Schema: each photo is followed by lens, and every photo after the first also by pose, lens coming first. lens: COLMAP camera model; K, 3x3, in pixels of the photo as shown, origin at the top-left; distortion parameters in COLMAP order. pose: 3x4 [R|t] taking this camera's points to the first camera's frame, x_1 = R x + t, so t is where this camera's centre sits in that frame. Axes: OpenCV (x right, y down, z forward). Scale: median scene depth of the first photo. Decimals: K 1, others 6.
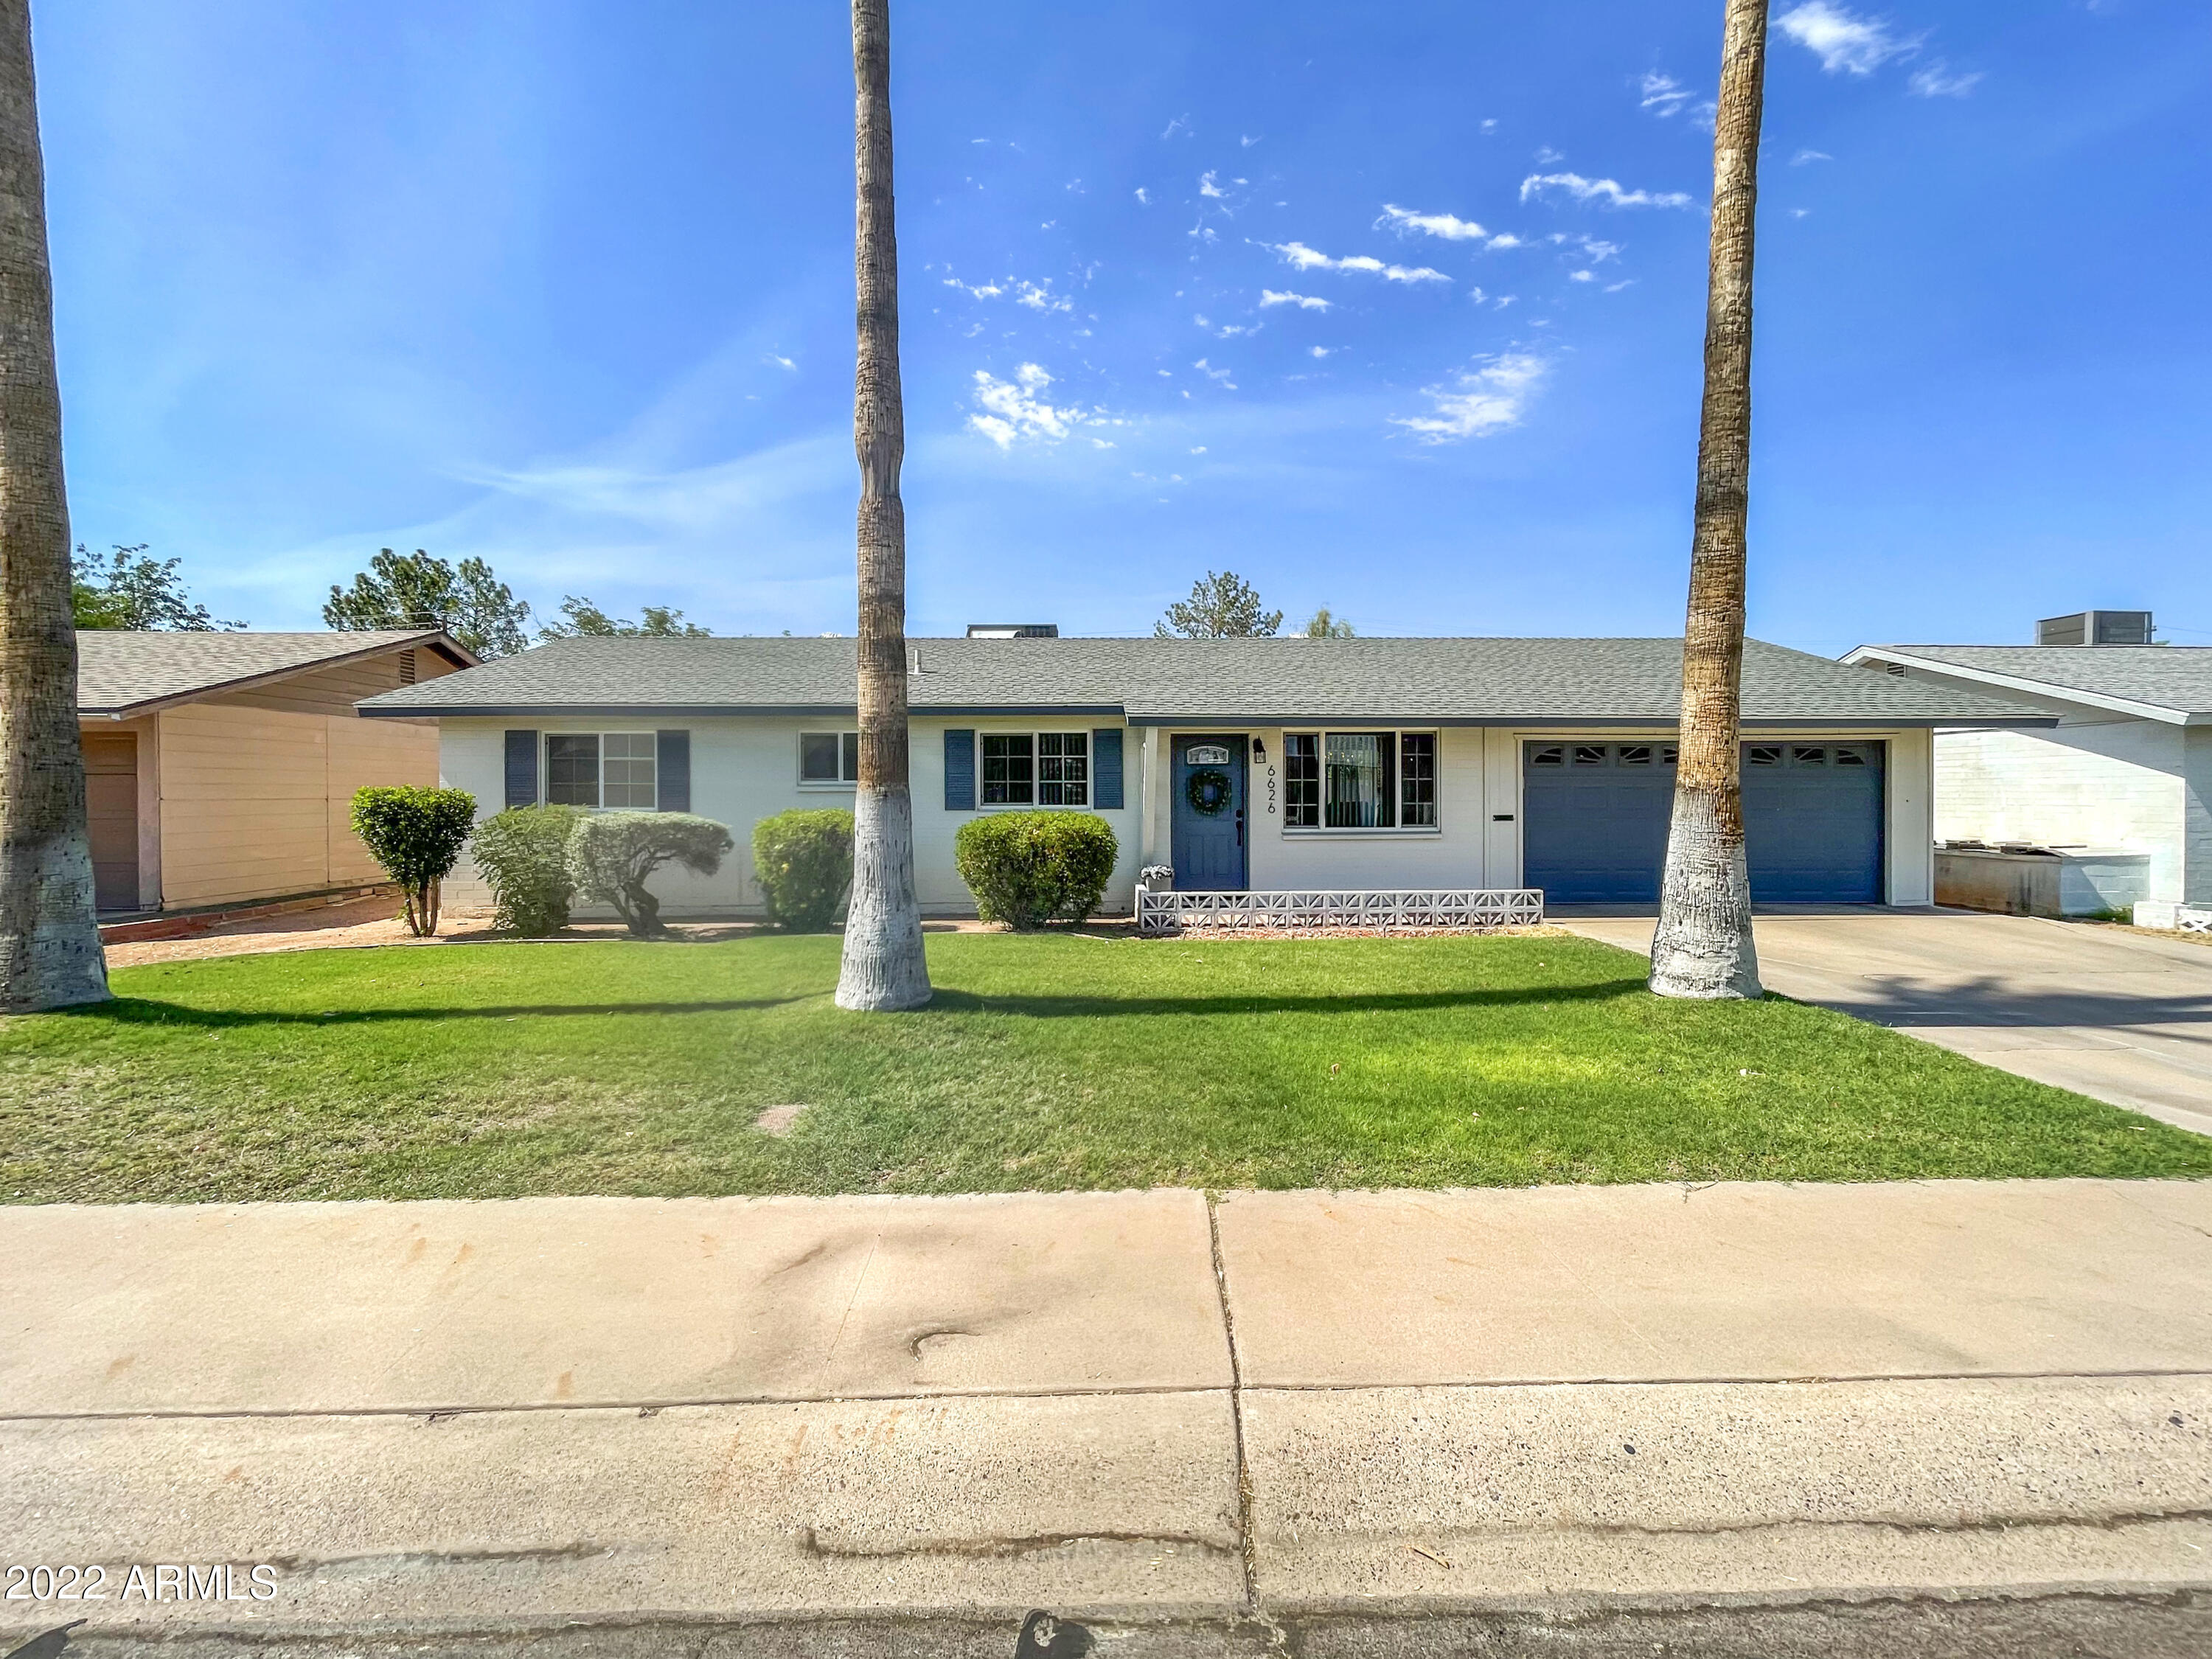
lens RADIAL K [[1107.7, 0, 1106.0], [0, 1107.7, 829.5], [0, 0, 1]] dist [0.000299, -0.000200]
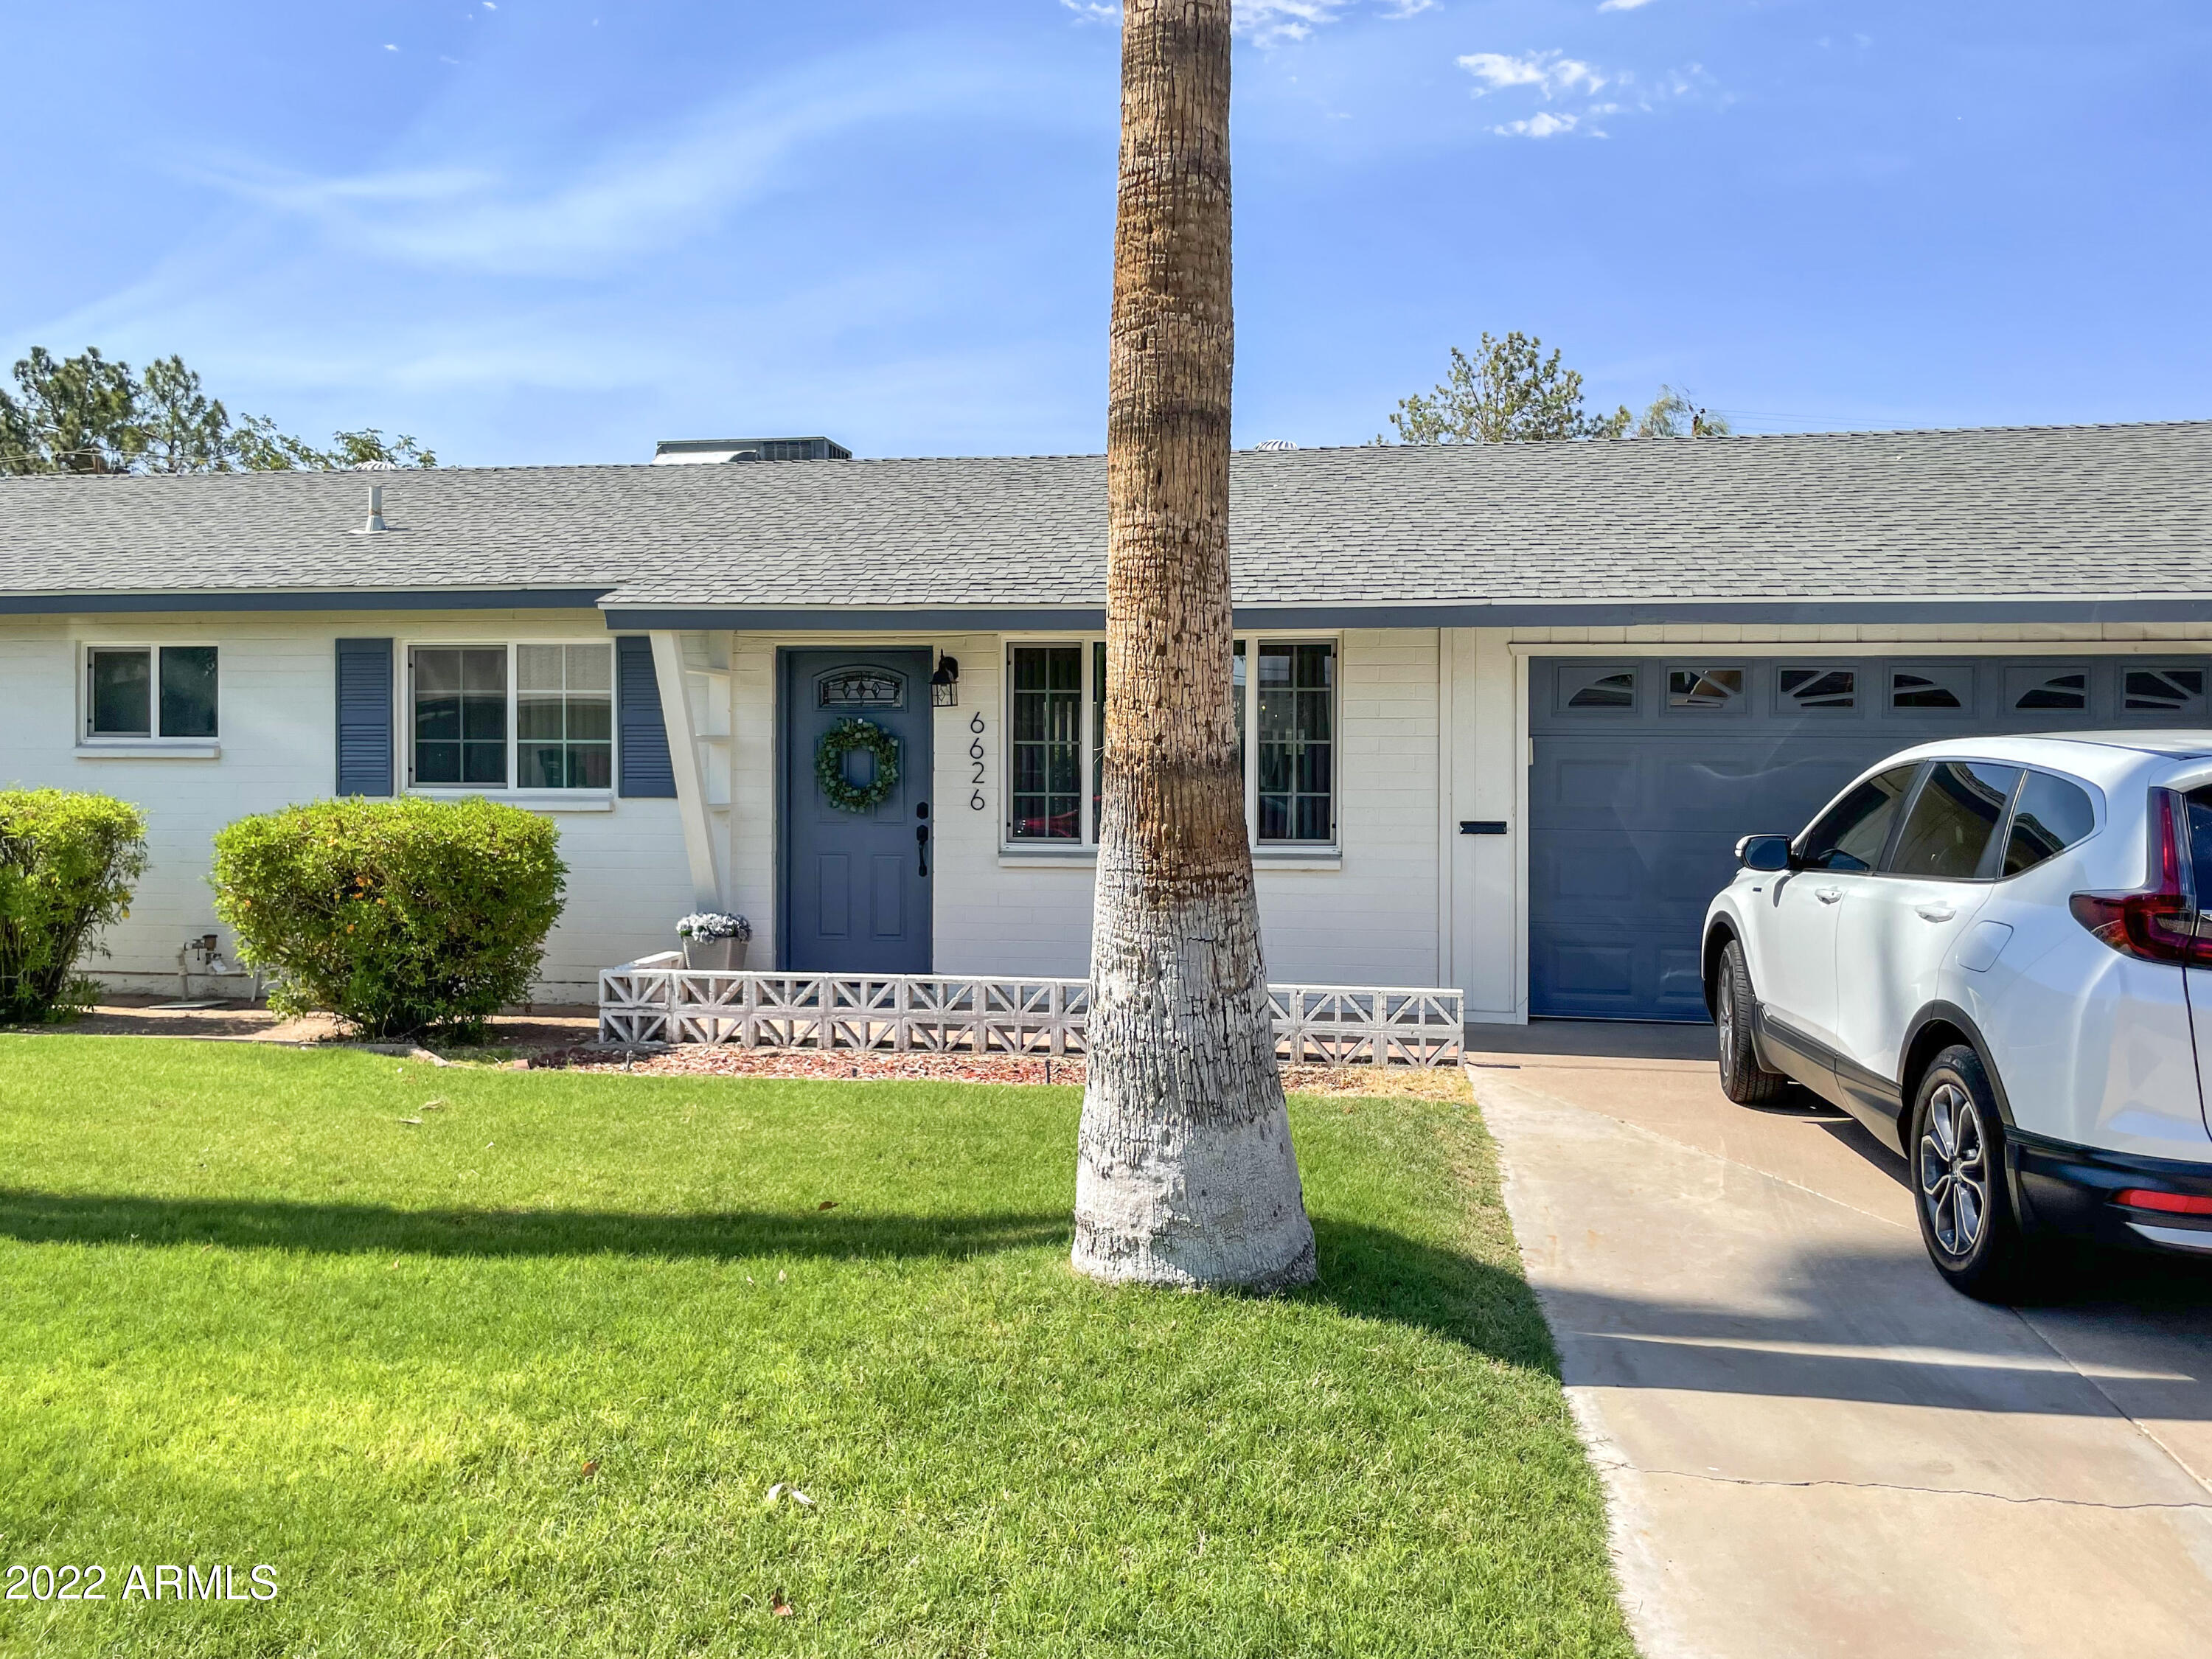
lens RADIAL K [[2044.9, 0, 1106.0], [0, 2044.9, 829.5], [0, 0, 1]] dist [-0.001636, -0.009860]
pose [[0.975314, 0.015169, -0.220300, 0.395942], [-0.015790, 0.999875, -0.001056, -0.006561], [0.220257, 0.004509, 0.975432, 0.149743]]
